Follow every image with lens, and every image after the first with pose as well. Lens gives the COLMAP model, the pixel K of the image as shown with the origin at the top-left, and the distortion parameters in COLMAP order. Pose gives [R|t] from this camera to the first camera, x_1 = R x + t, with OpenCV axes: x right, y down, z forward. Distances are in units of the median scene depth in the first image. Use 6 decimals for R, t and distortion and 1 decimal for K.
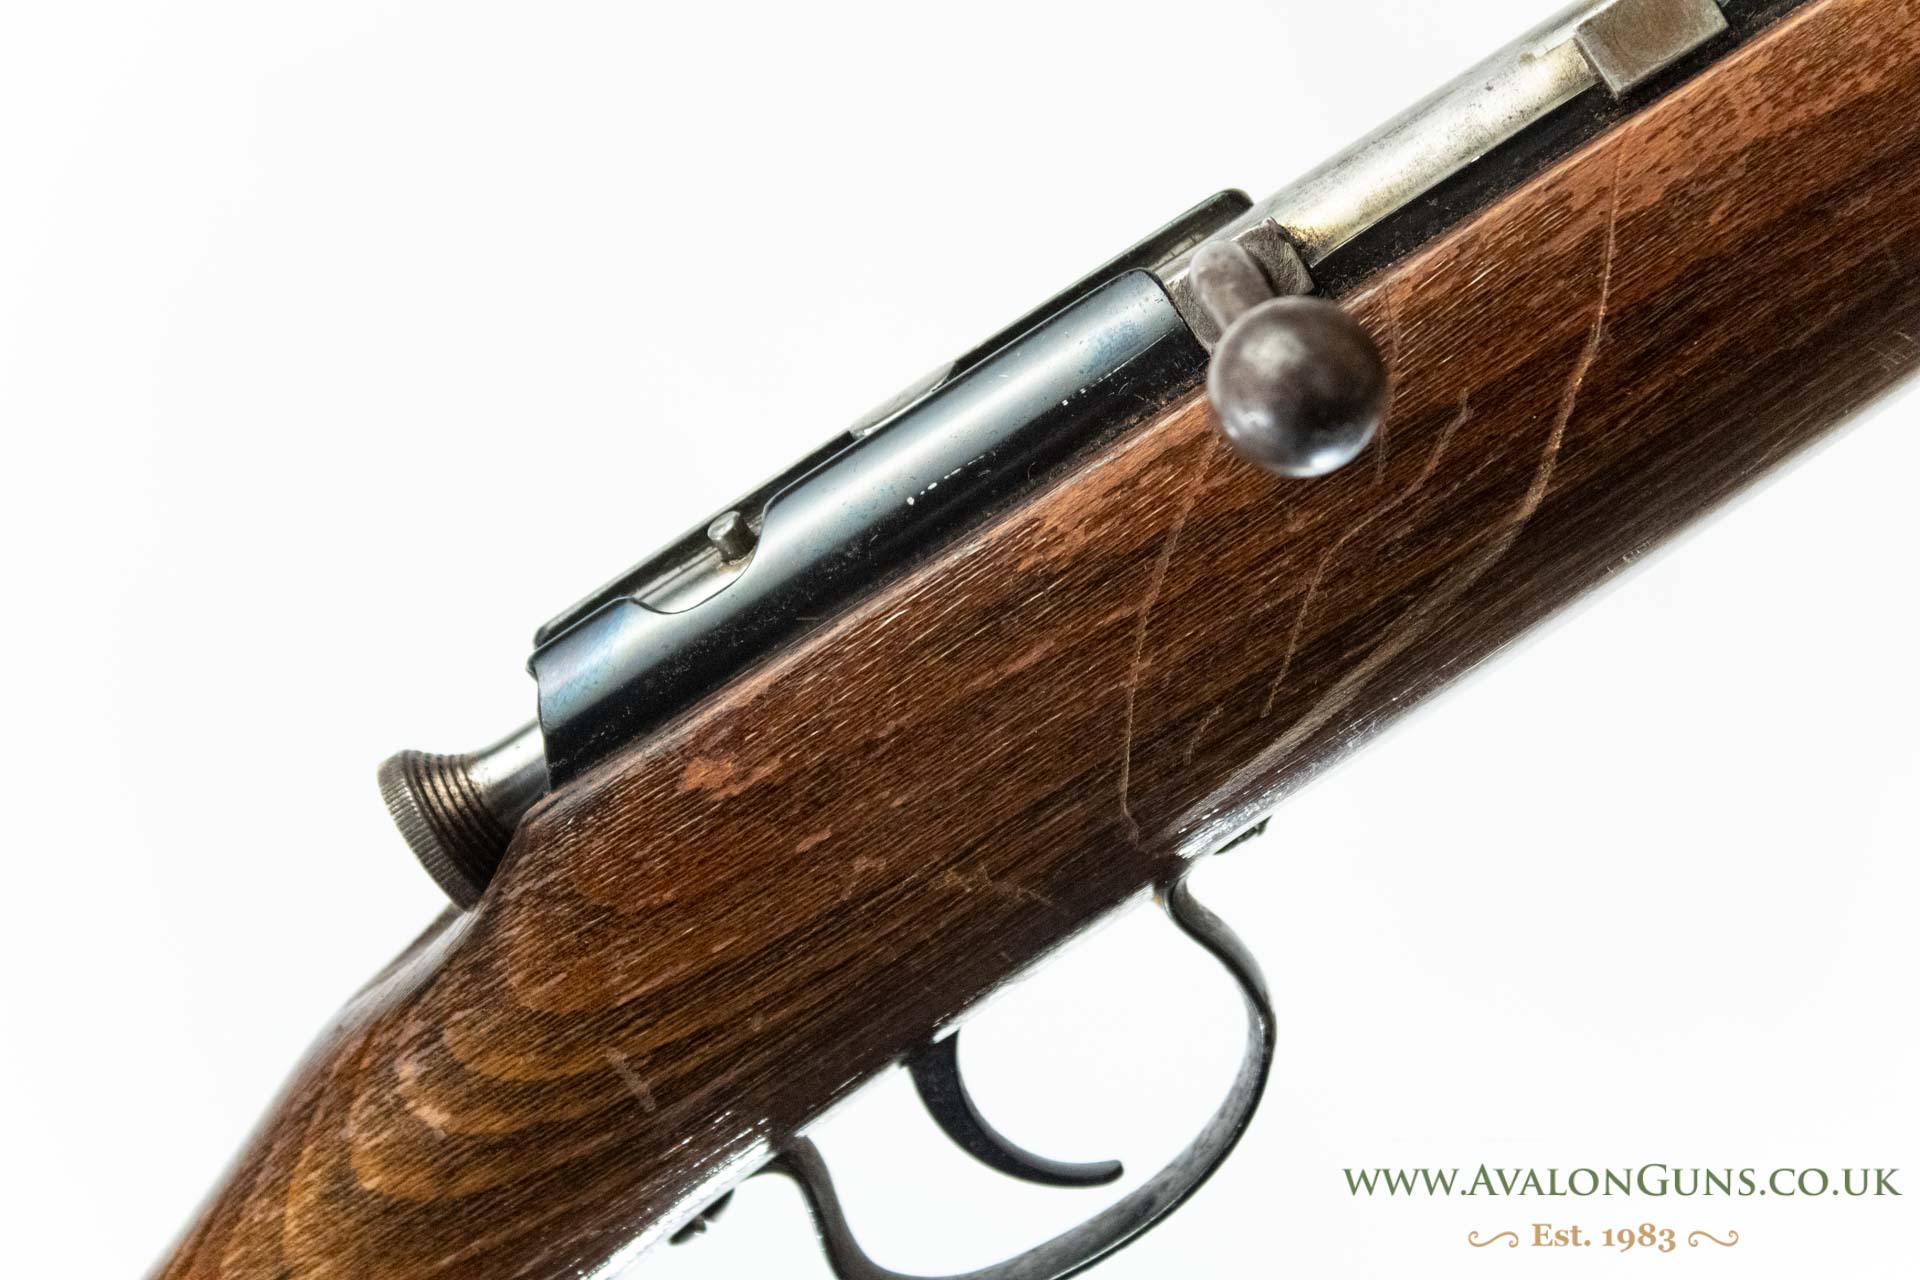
lens RADIAL K [[5143.5, 0, 960.6], [0, 5143.5, 640.6], [0, 0, 1]] dist [-0.019543, 0.000000]
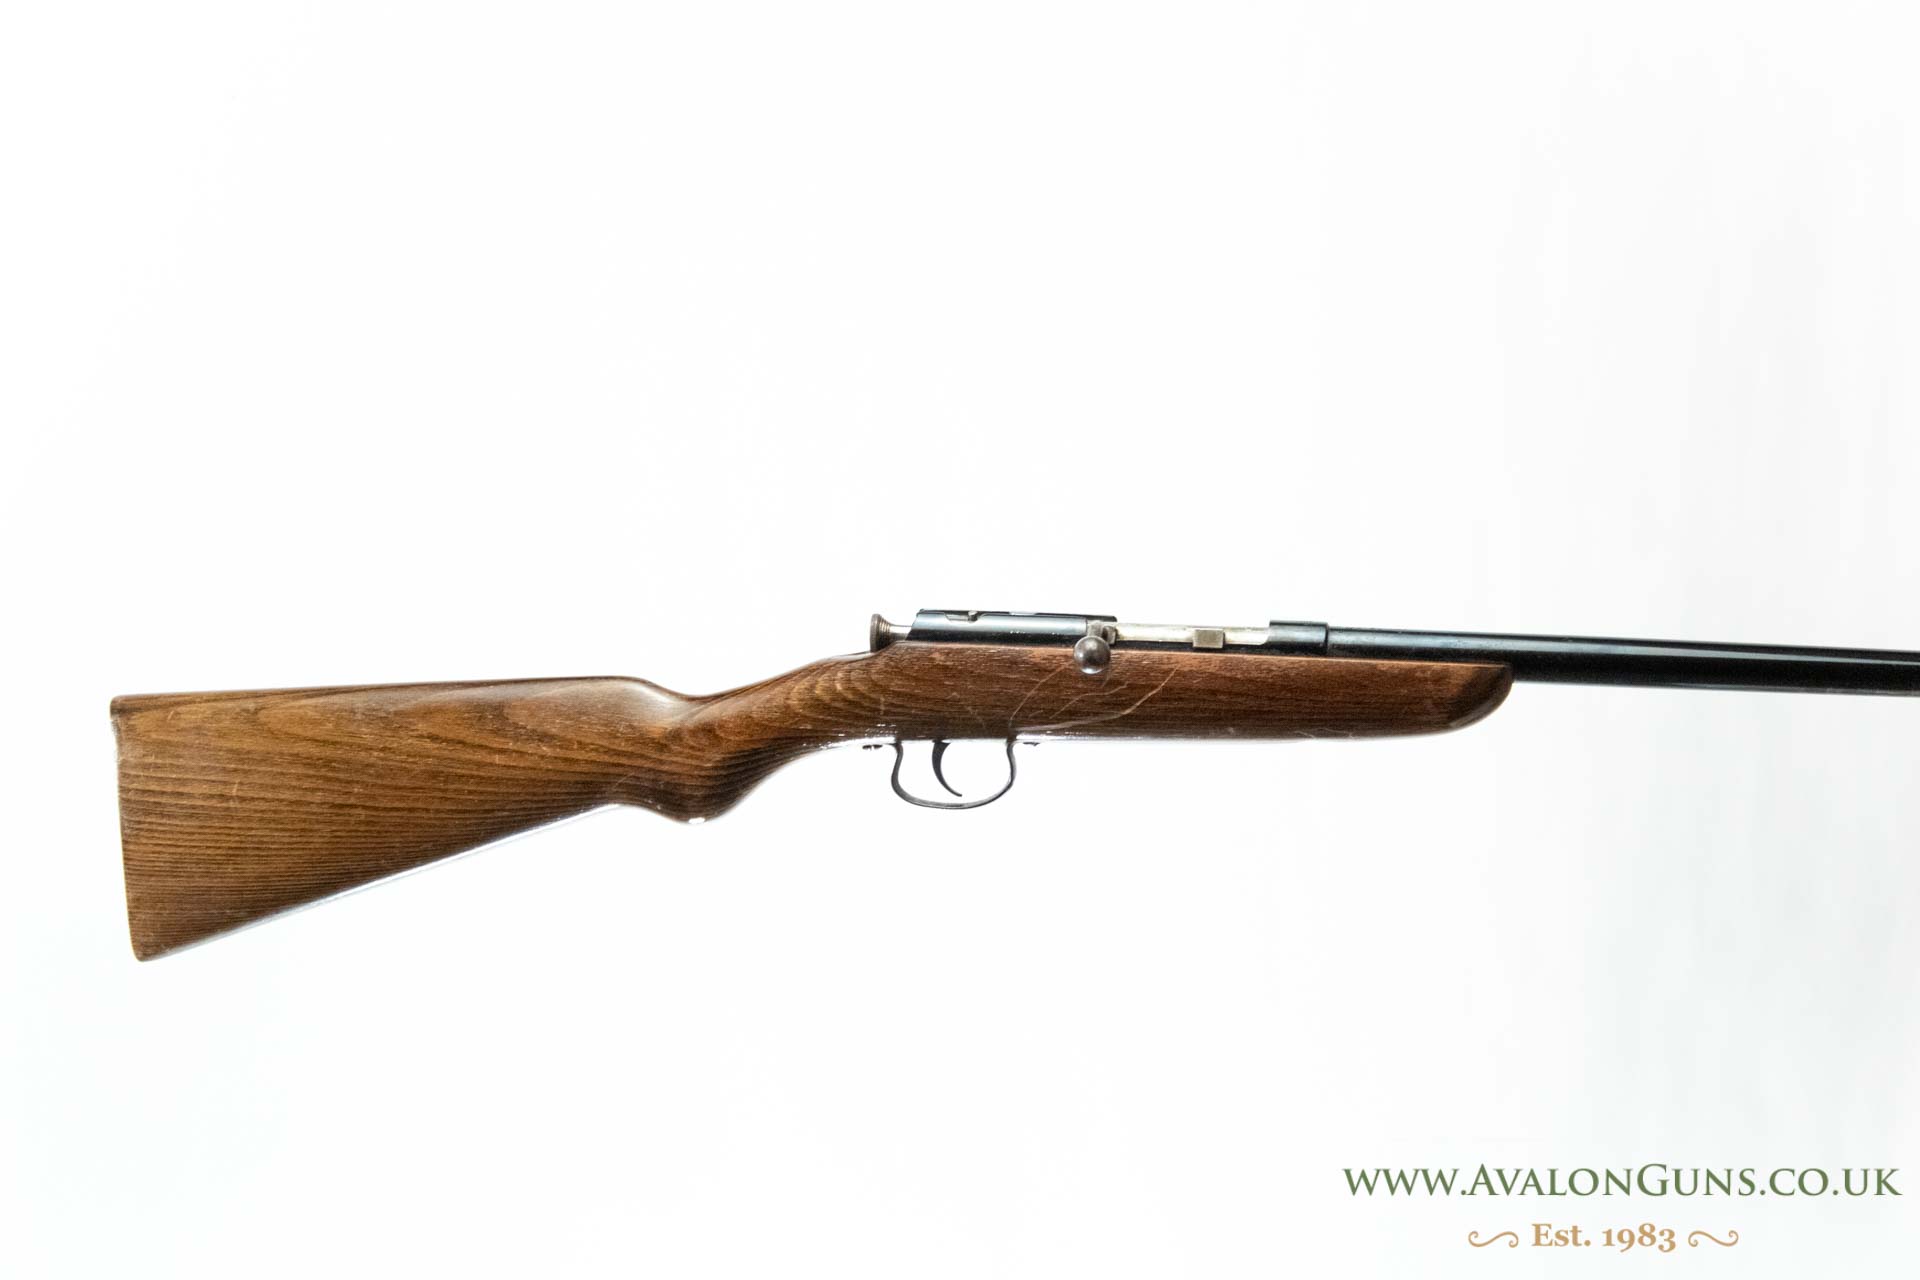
lens RADIAL K [[5143.5, 0, 959.8], [0, 5143.5, 639.9], [0, 0, 1]] dist [-0.019543, 0.000000]
pose [[0.821287, 0.569548, -0.033213, 0.100666], [-0.570515, 0.819814, -0.049171, 0.212752], [-0.000777, 0.059332, 0.998238, -3.279887]]
